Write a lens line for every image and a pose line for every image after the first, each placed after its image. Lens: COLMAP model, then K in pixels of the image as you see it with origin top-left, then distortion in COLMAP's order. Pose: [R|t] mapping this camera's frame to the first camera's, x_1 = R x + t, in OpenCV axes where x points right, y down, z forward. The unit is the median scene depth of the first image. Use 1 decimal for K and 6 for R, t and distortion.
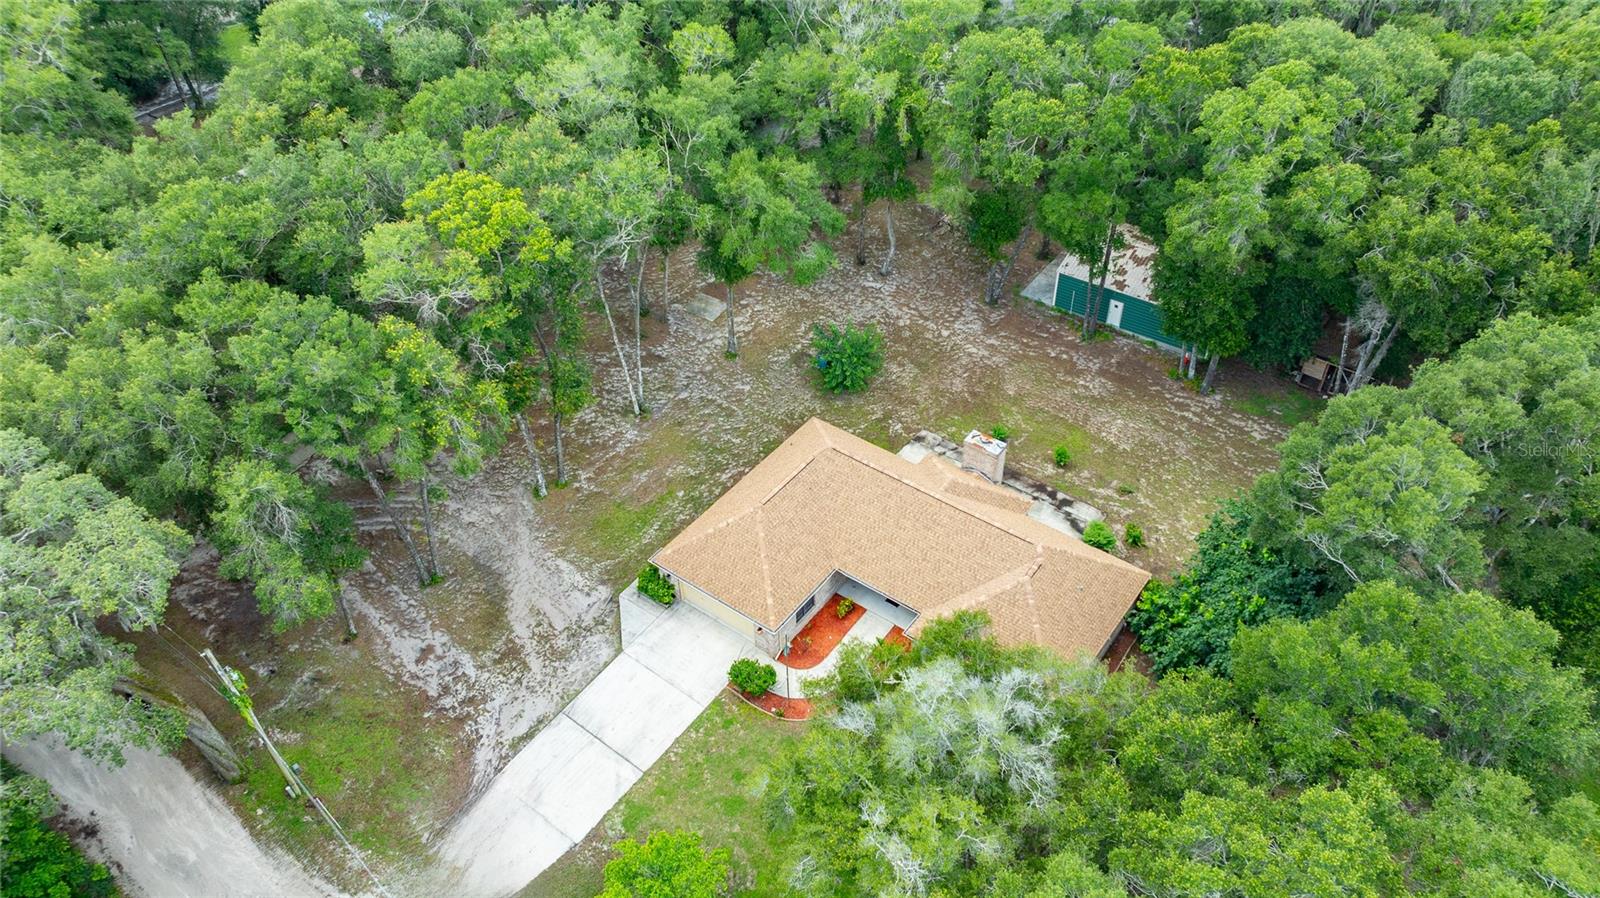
lens RADIAL K [[1154.3, 0, 800.0], [0, 1154.3, 449.0], [0, 0, 1]] dist [0.005429, -0.002146]
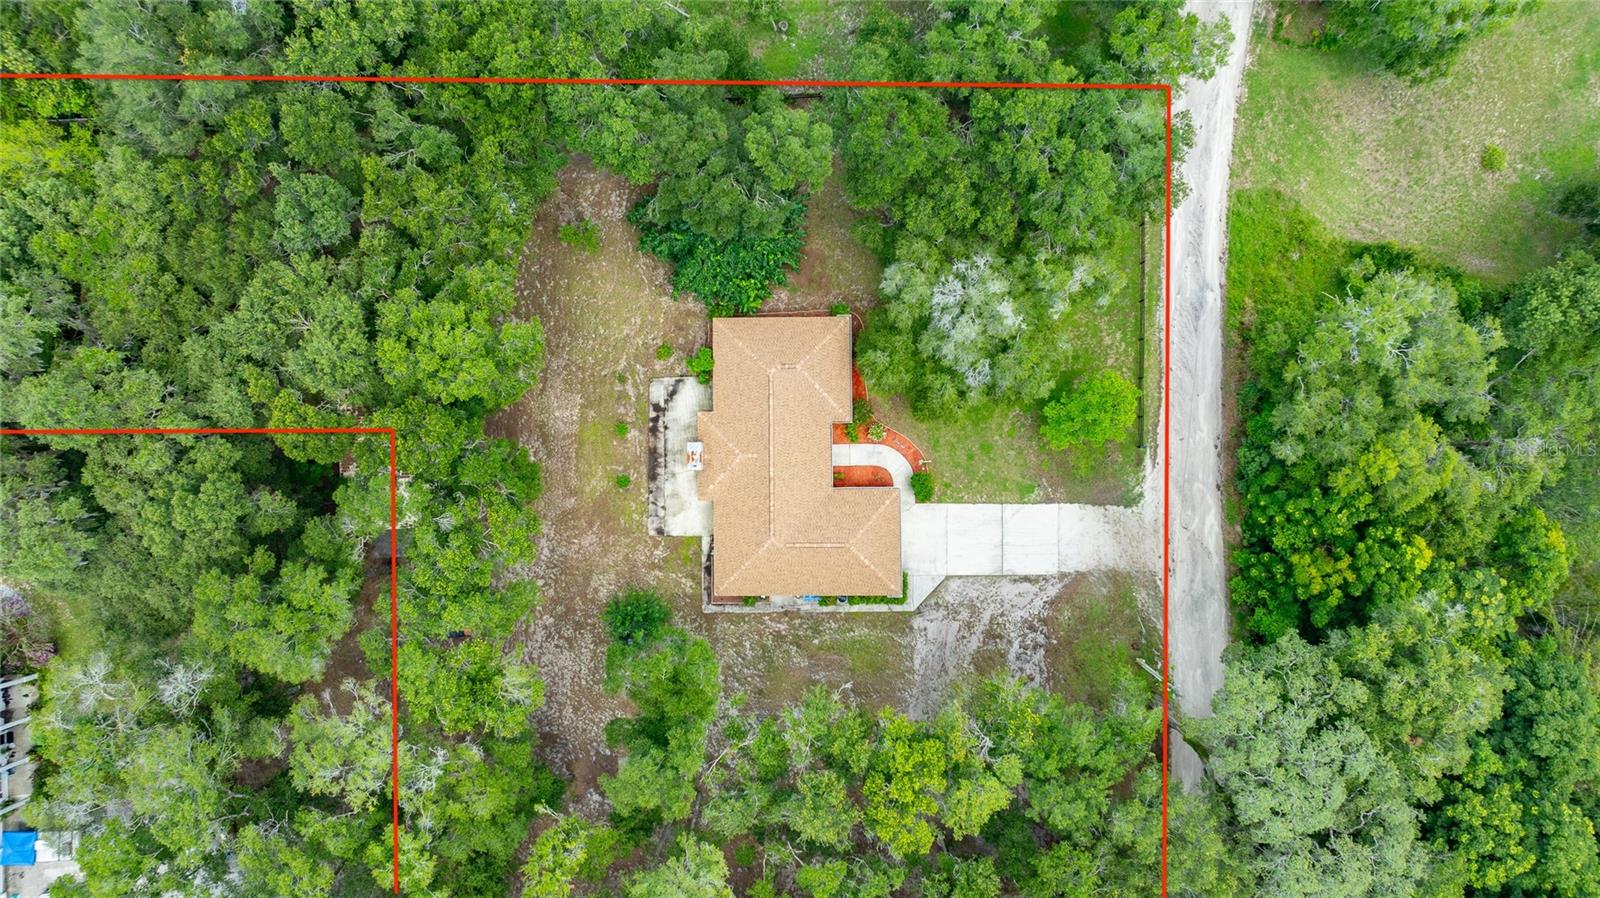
lens RADIAL K [[1154.3, 0, 800.0], [0, 1154.3, 449.0], [0, 0, 1]] dist [0.005429, -0.002146]
pose [[-0.603921, -0.794225, 0.066977, -0.004825], [0.549050, -0.353630, 0.757291, -1.008945], [-0.577775, 0.494117, 0.649634, 0.031518]]
